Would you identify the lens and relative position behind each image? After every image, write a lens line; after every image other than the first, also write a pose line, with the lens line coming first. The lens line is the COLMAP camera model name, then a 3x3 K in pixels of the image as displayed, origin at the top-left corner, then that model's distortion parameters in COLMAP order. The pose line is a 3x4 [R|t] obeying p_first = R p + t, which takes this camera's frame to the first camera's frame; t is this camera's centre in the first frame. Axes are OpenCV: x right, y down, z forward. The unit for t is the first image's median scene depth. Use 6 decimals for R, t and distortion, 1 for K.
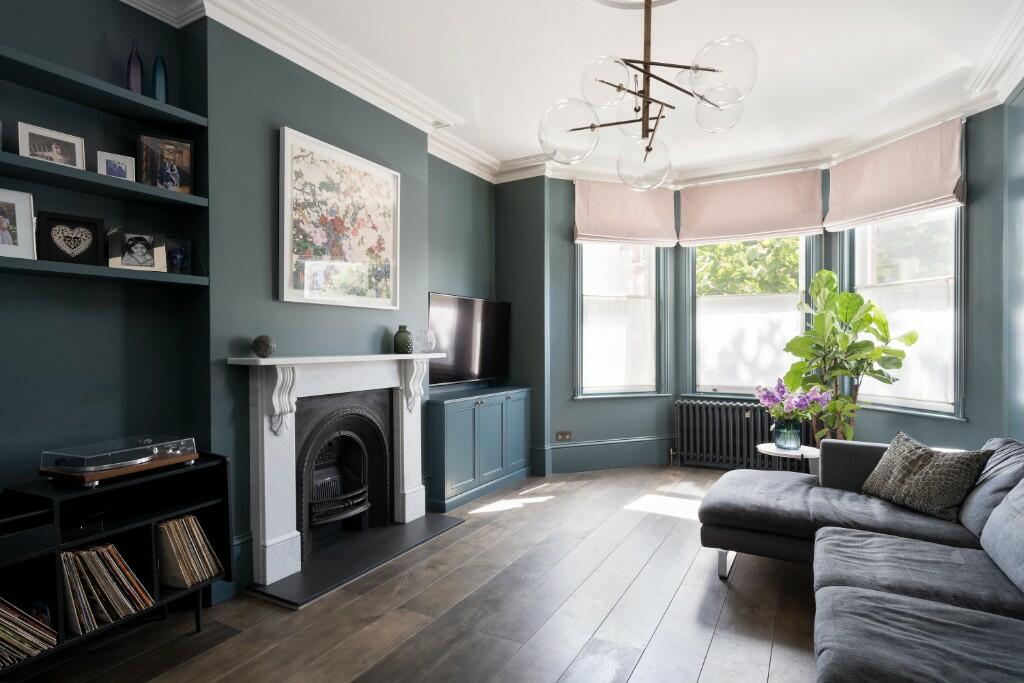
lens RADIAL K [[546.4, 0, 511.9], [0, 546.4, 343.1], [0, 0, 1]] dist [-0.001752, -0.000024]
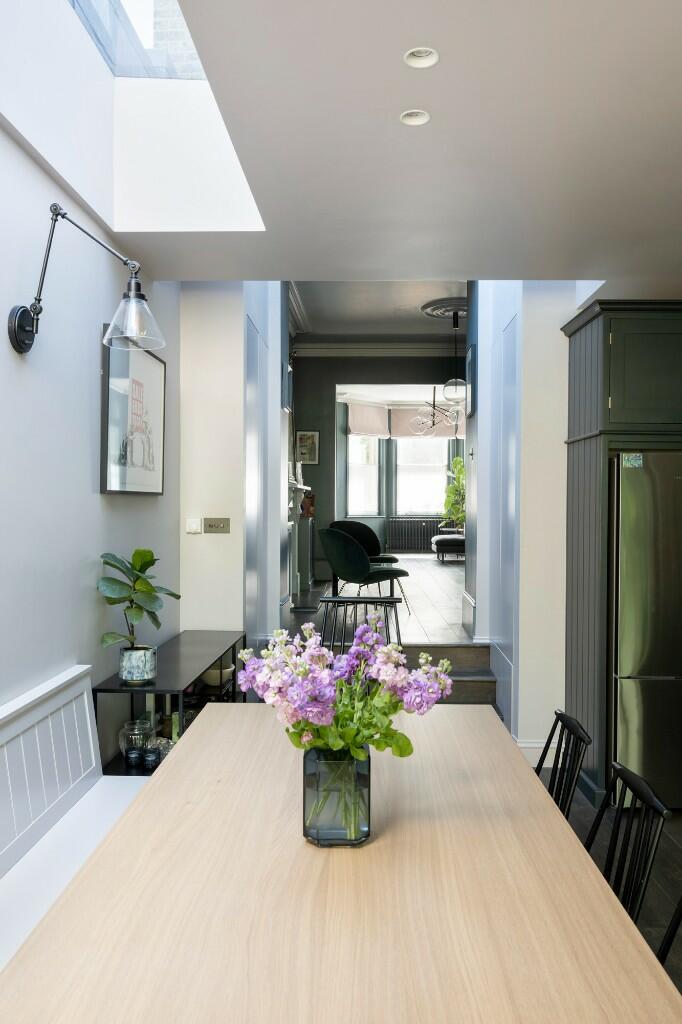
lens RADIAL K [[743.6, 0, 342.0], [0, 743.6, 508.5], [0, 0, 1]] dist [0.000784, 0.000008]
pose [[0.893131, 0.000170, 0.449796, -1.014693], [-0.005836, 0.999920, 0.011209, 0.038948], [-0.449759, -0.012636, 0.893061, -1.252597]]
